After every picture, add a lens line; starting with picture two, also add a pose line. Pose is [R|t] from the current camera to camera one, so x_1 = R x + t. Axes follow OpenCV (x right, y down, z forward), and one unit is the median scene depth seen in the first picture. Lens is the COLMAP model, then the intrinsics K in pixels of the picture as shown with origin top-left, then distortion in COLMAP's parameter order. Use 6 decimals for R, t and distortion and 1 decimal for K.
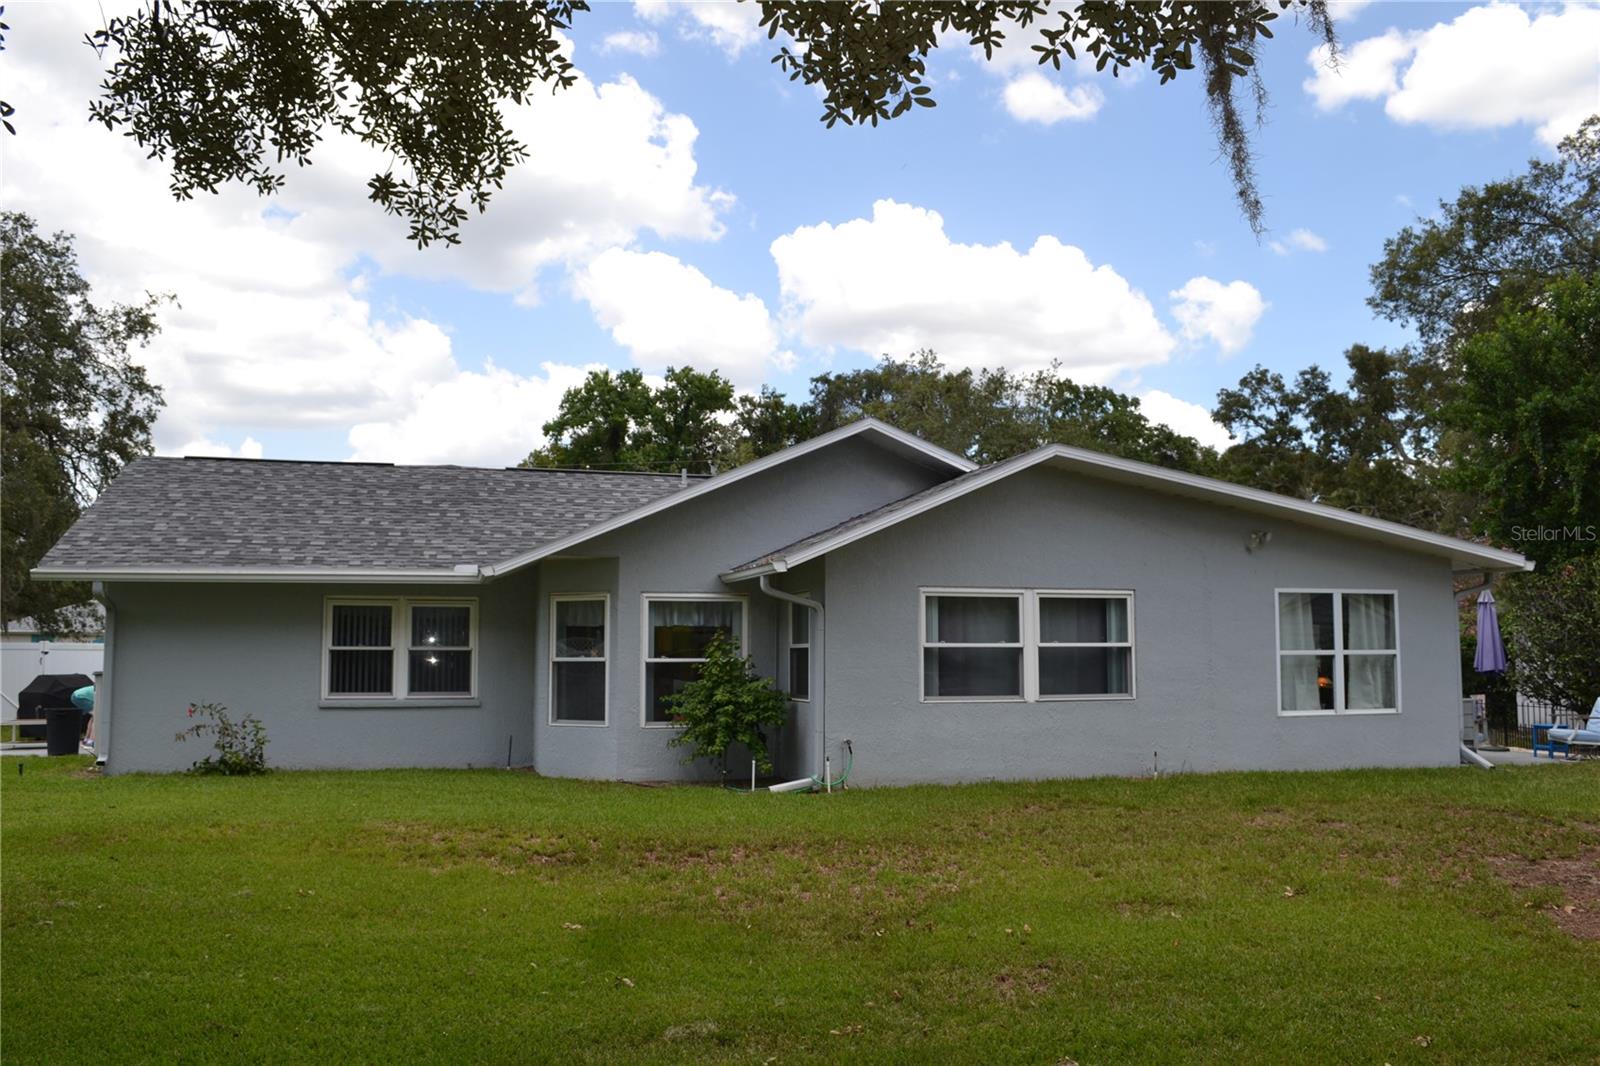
lens RADIAL K [[1260.4, 0, 800.0], [0, 1260.4, 533.0], [0, 0, 1]] dist [-0.090098, 0.010892]
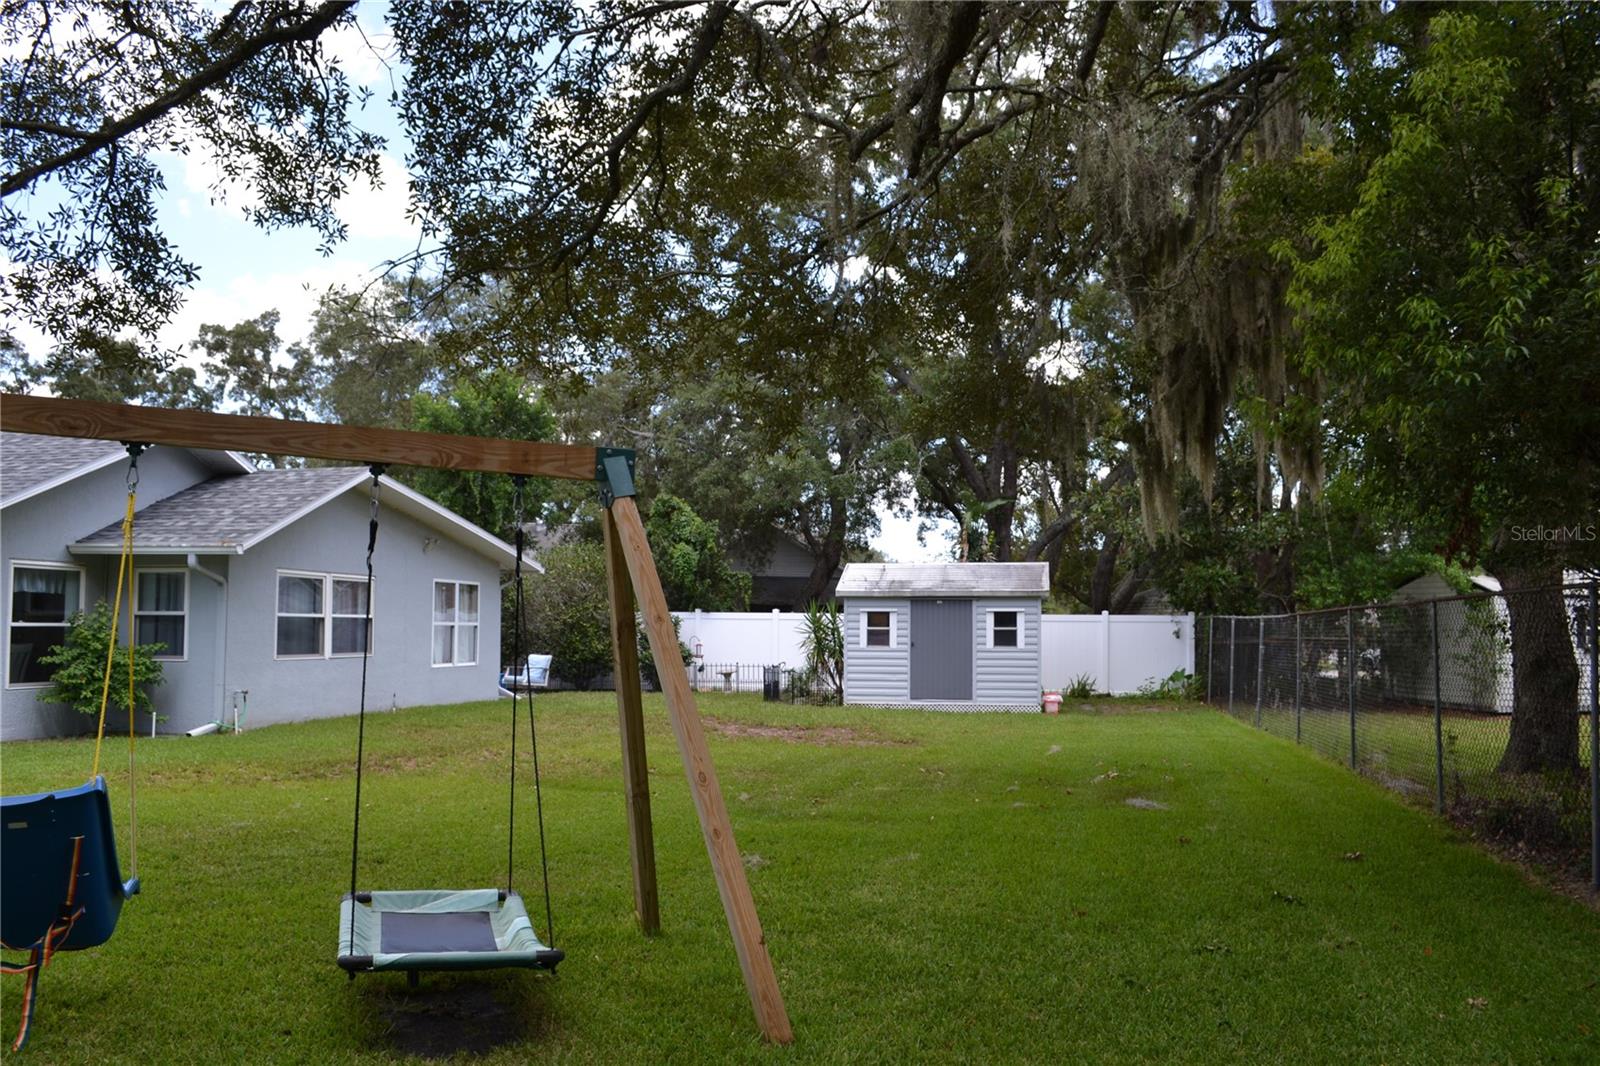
lens RADIAL K [[1260.4, 0, 800.0], [0, 1260.4, 533.0], [0, 0, 1]] dist [-0.090098, 0.010892]
pose [[0.456639, 0.067950, 0.887053, -0.717318], [-0.087780, 0.995655, -0.031081, -0.000054], [-0.885311, -0.063673, 0.460619, -0.035934]]
